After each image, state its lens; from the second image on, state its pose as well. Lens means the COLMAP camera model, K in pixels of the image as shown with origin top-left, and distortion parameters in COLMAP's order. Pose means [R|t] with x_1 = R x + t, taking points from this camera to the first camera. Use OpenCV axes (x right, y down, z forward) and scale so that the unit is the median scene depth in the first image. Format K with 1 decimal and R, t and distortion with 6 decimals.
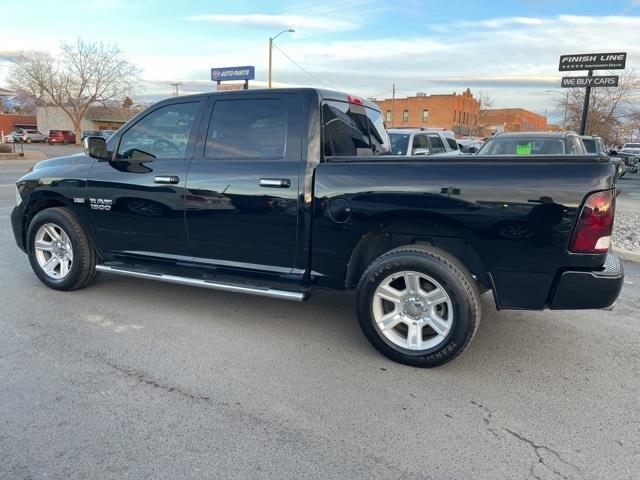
lens RADIAL K [[483.8, 0, 322.1], [0, 483.8, 235.7], [0, 0, 1]] dist [0.075016, -0.099890]
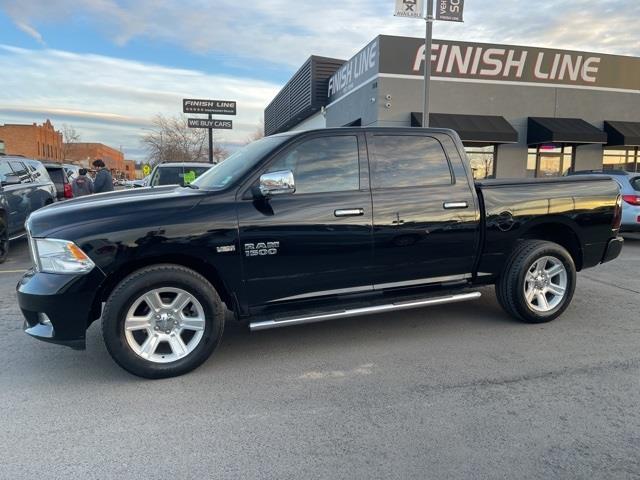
lens RADIAL K [[483.8, 0, 322.1], [0, 483.8, 235.7], [0, 0, 1]] dist [0.075016, -0.099890]
pose [[0.673957, -0.107090, 0.730967, -0.930509], [0.156944, 0.987607, -0.000015, -0.065937], [-0.721907, 0.114732, 0.682412, 0.322724]]
